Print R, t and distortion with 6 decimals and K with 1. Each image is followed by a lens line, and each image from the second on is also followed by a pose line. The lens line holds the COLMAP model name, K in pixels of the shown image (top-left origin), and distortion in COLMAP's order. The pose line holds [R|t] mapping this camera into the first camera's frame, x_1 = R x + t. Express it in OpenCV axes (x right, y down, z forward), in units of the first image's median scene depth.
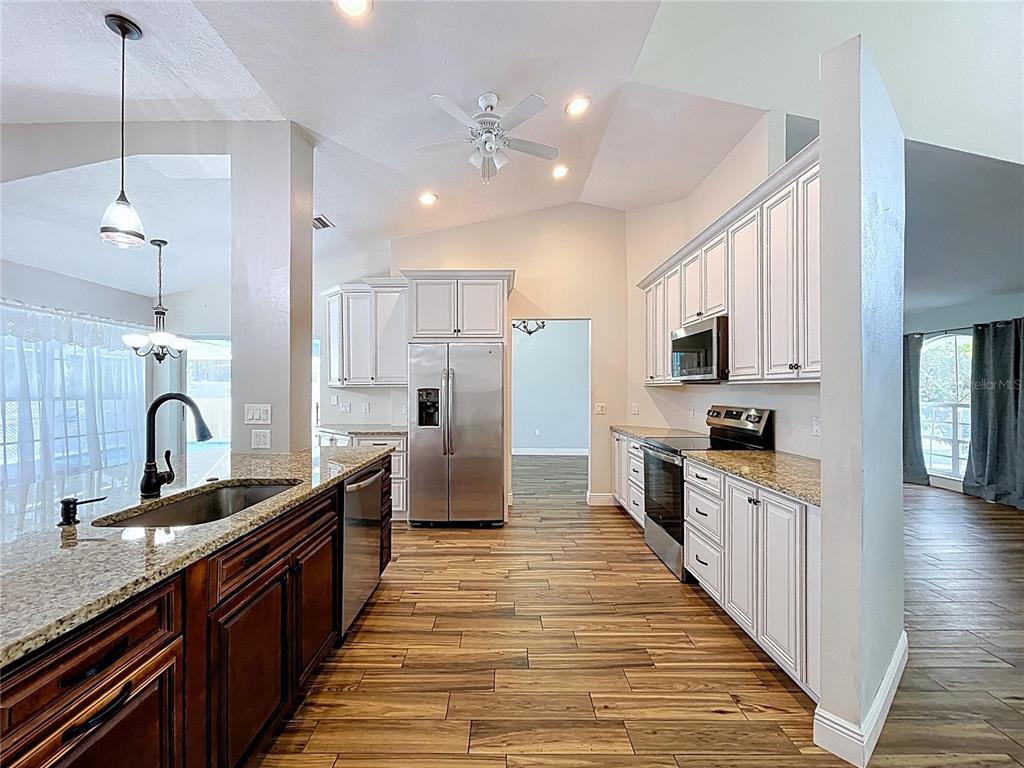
lens RADIAL K [[419.1, 0, 506.4], [0, 419.1, 389.6], [0, 0, 1]] dist [-0.001485, -0.000625]
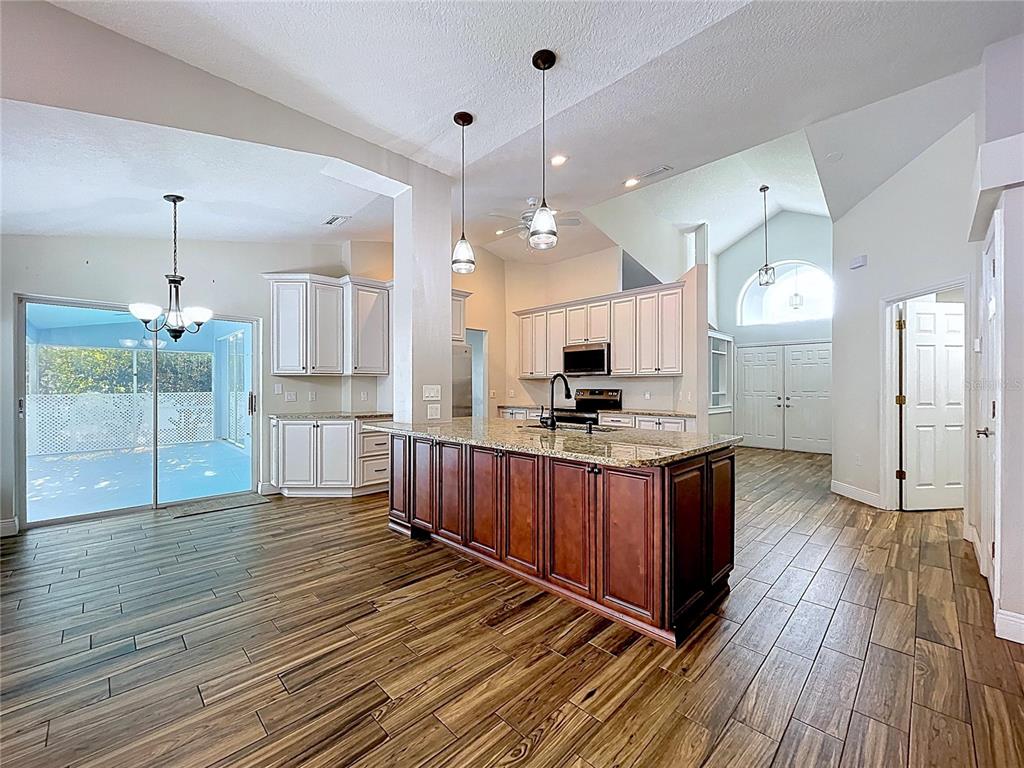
lens RADIAL K [[417.0, 0, 506.3], [0, 417.0, 384.6], [0, 0, 1]] dist [-0.000312, -0.000051]
pose [[0.711103, 0.005709, 0.703065, -1.476803], [-0.000891, 0.999974, -0.007219, 0.045838], [-0.703087, 0.004507, 0.711089, -0.102800]]
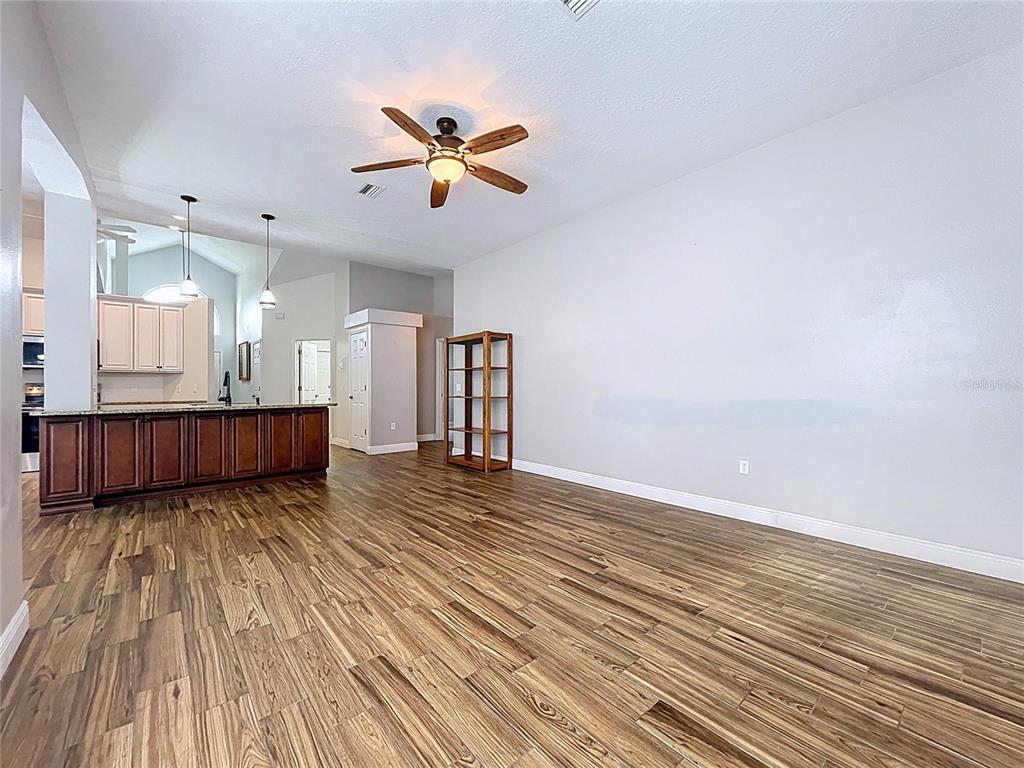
lens RADIAL K [[418.5, 0, 502.4], [0, 418.5, 386.3], [0, 0, 1]] dist [0.004330, 0.000467]
pose [[-0.640200, 0.005008, 0.768192, -2.927247], [0.006285, 0.999979, -0.001281, 0.091724], [-0.768183, 0.004008, -0.640218, 0.923364]]
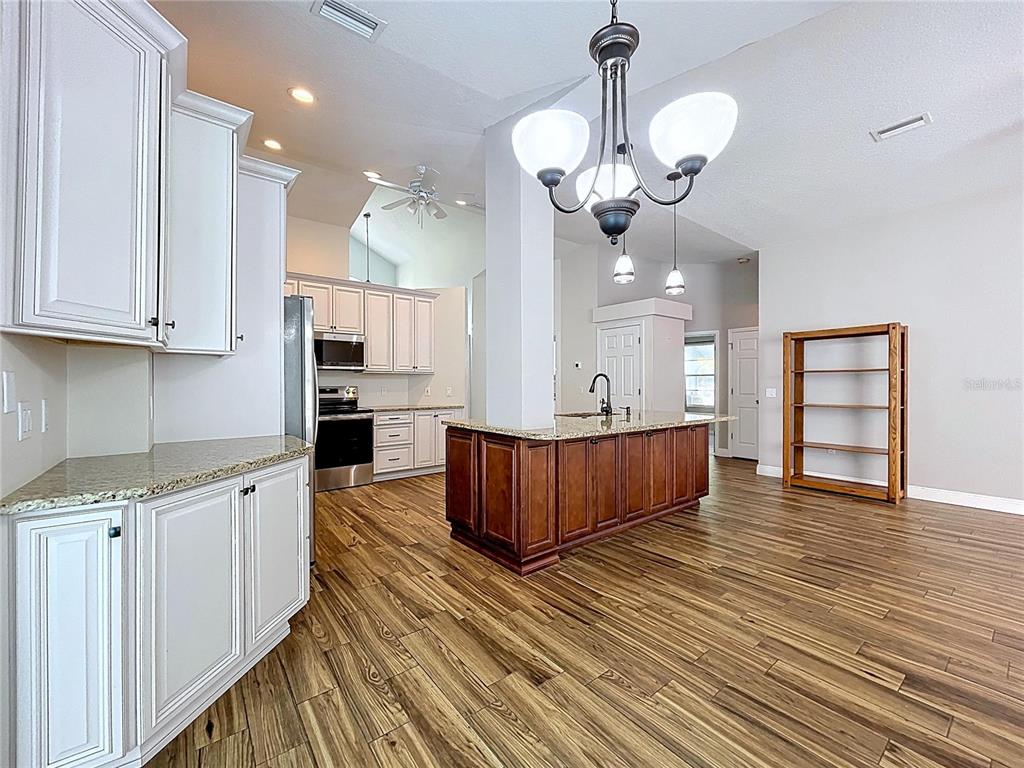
lens RADIAL K [[417.0, 0, 506.3], [0, 417.0, 384.6], [0, 0, 1]] dist [-0.000312, -0.000051]
pose [[-0.607790, 0.000846, 0.794098, -1.567633], [0.002042, 0.999998, 0.000497, 0.046438], [-0.794095, 0.001924, -0.607790, 1.911695]]
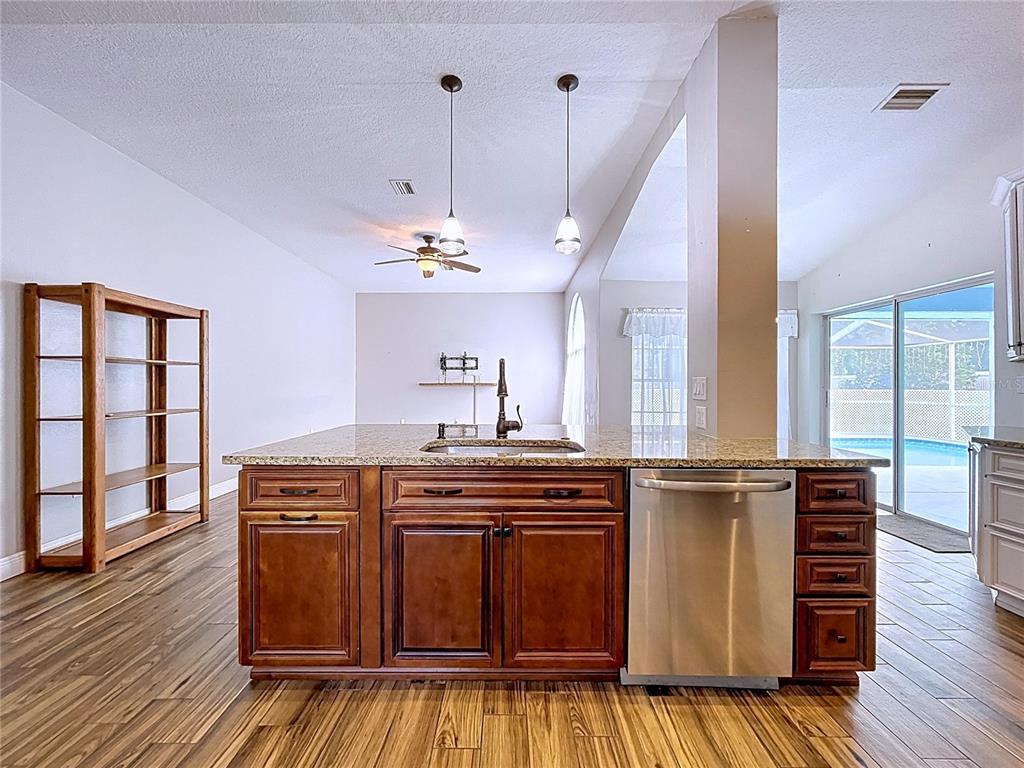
lens RADIAL K [[417.0, 0, 506.3], [0, 417.0, 384.6], [0, 0, 1]] dist [-0.000312, -0.000051]
pose [[-0.006964, 0.000393, -0.999976, 0.305493], [-0.001929, 0.999998, 0.000407, 0.056234], [0.999974, 0.001932, -0.006963, 0.659843]]
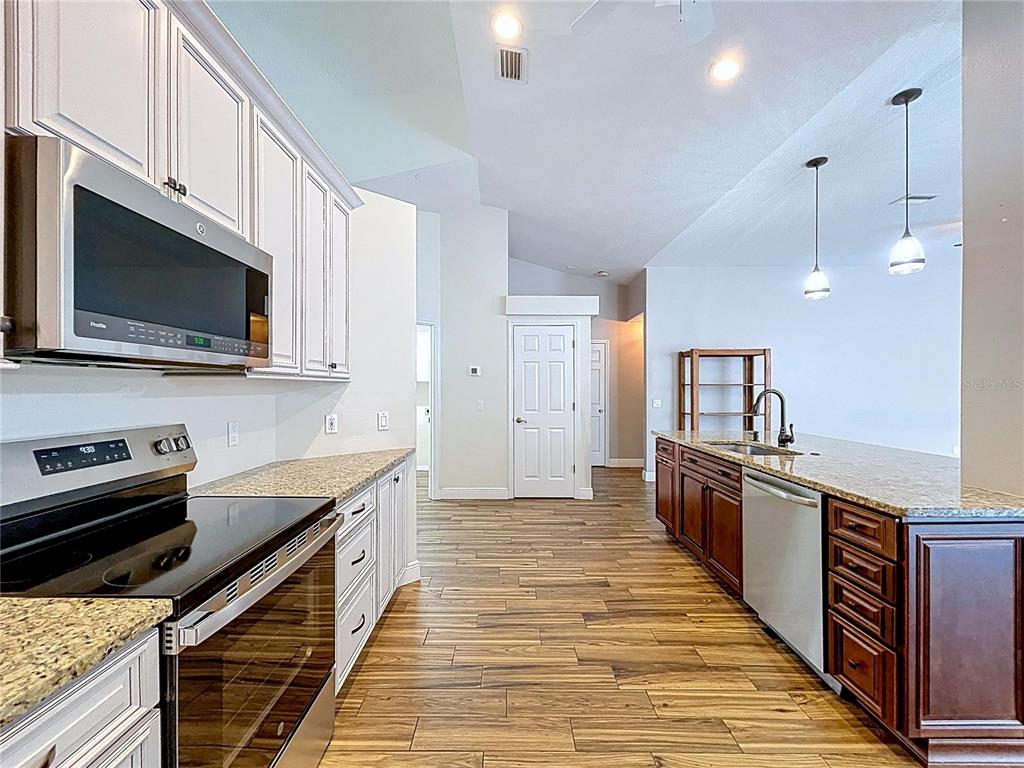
lens RADIAL K [[415.4, 0, 504.9], [0, 415.4, 386.6], [0, 0, 1]] dist [-0.003508, -0.000221]
pose [[-0.999934, 0.001890, 0.011303, 0.216650], [0.001874, 0.999997, -0.001502, -0.001257], [-0.011306, -0.001481, -0.999935, 1.819503]]
